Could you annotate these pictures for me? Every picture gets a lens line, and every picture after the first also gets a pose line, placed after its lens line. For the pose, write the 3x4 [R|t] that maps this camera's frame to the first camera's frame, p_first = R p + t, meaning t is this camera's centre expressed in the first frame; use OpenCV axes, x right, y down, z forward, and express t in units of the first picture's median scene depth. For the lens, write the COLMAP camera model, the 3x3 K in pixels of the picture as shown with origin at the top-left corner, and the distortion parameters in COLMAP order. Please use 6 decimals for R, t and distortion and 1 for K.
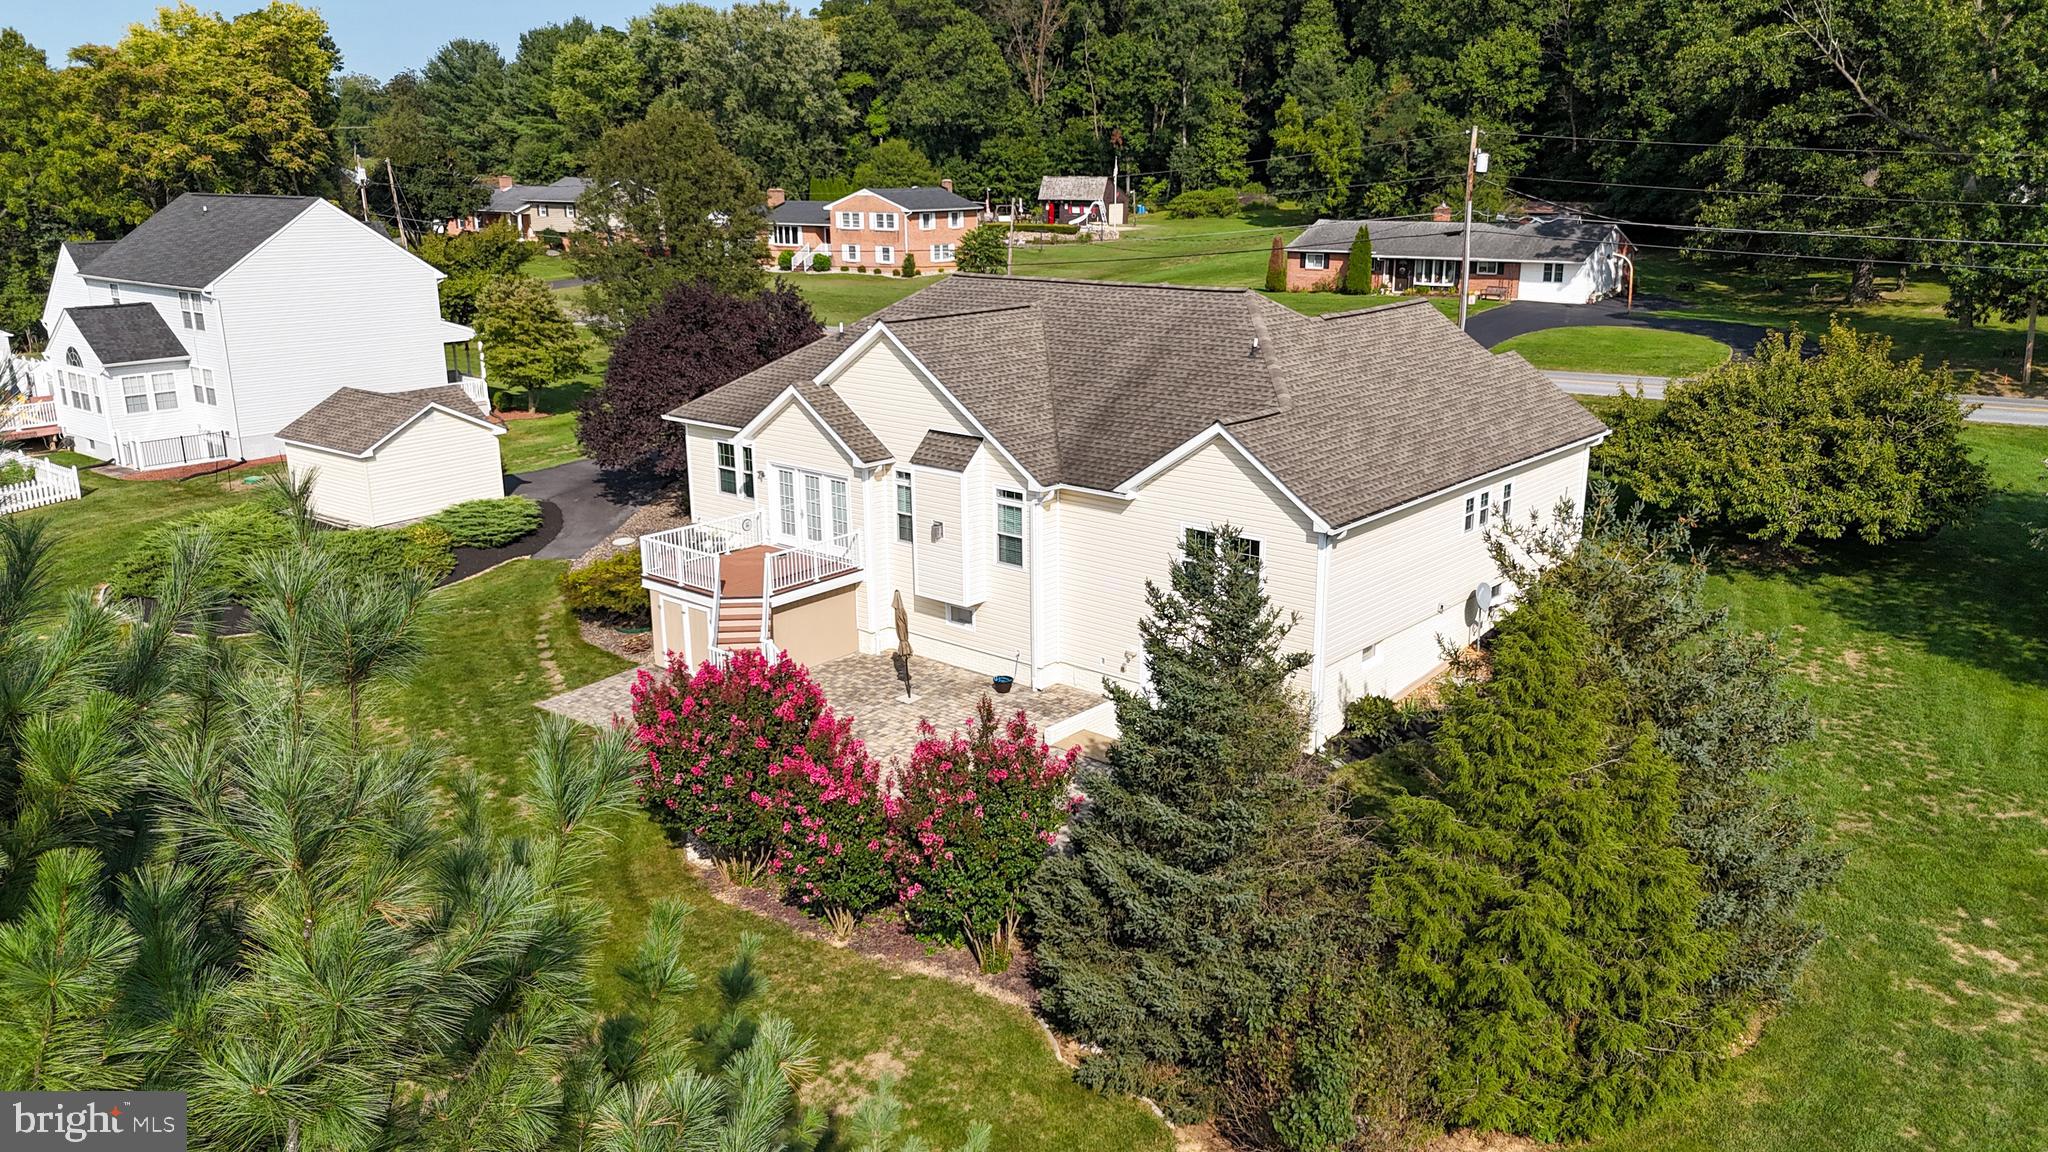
lens RADIAL K [[1505.7, 0, 1030.6], [0, 1505.7, 574.3], [0, 0, 1]] dist [0.061725, -0.059438]
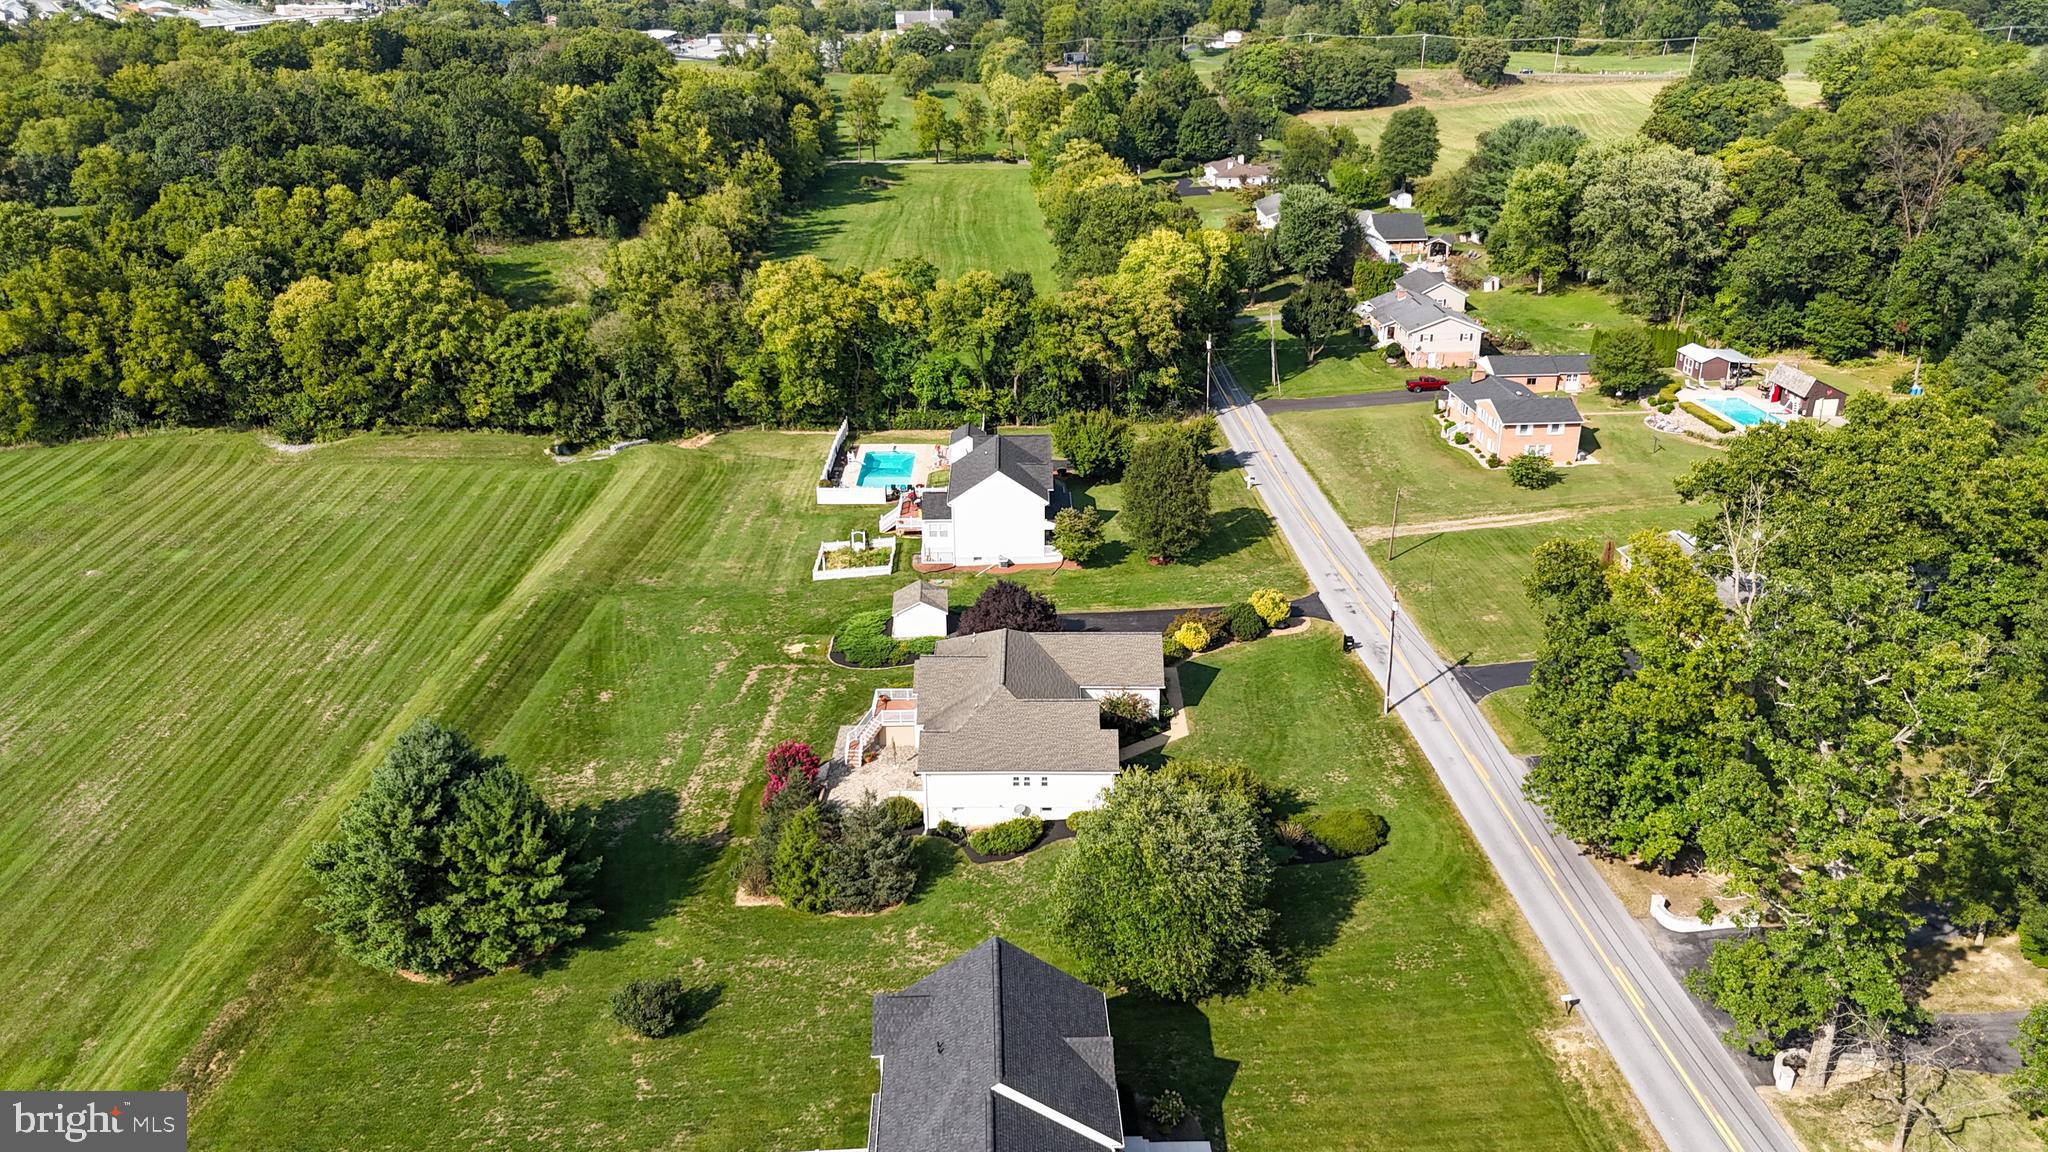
lens RADIAL K [[1494.3, 0, 1032.2], [0, 1494.3, 587.5], [0, 0, 1]] dist [0.082409, -0.098473]
pose [[0.645896, 0.303677, -0.700427, 1.048334], [-0.201931, 0.952761, 0.226869, -0.502398], [0.736235, -0.005096, 0.676707, -0.466370]]
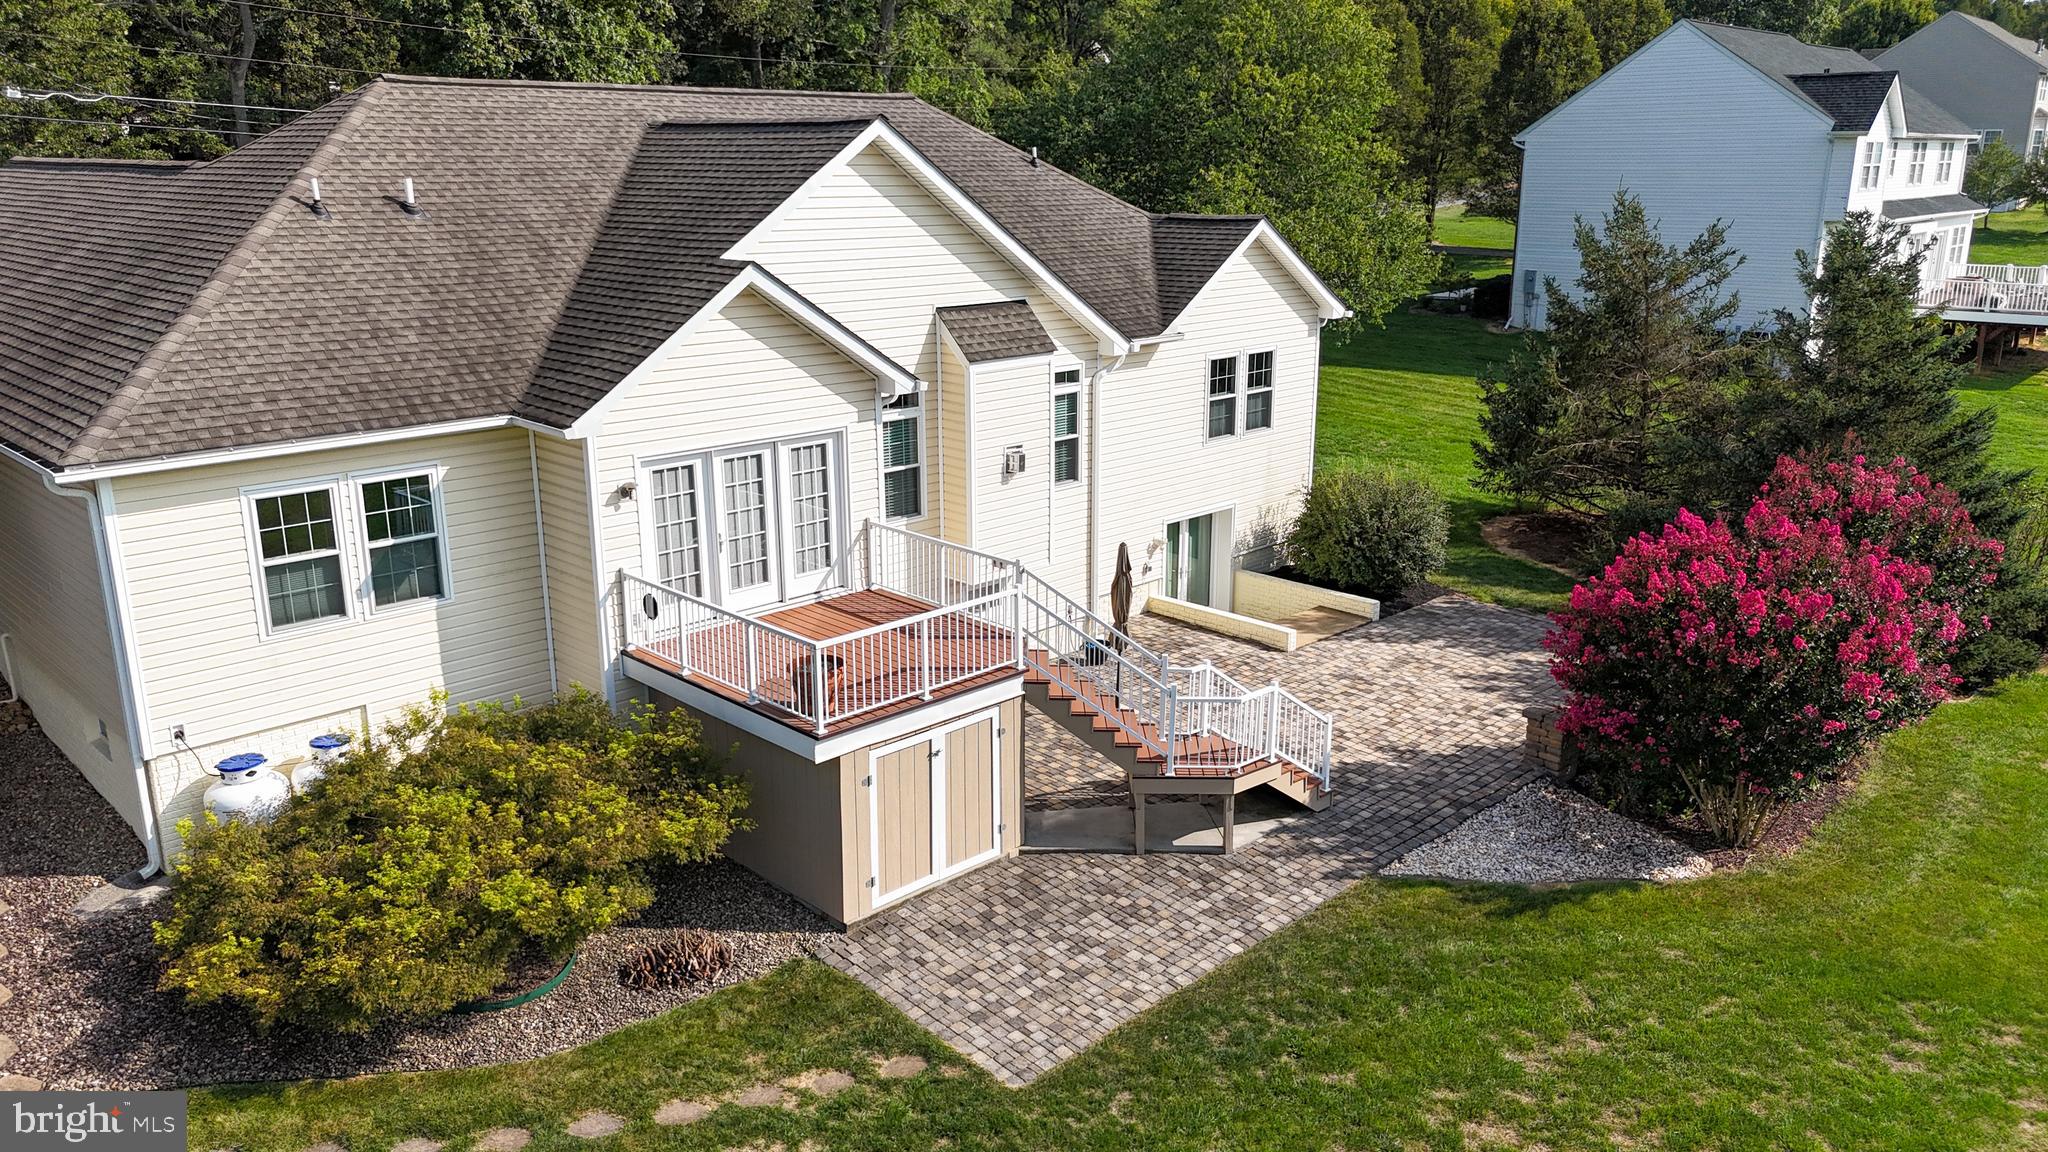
lens RADIAL K [[1494.3, 0, 1032.2], [0, 1494.3, 587.5], [0, 0, 1]] dist [0.082409, -0.098473]
pose [[0.079647, -0.271370, 0.959174, -0.304406], [0.266602, 0.932977, 0.241820, -0.058331], [-0.960510, 0.236457, 0.146657, 0.416248]]
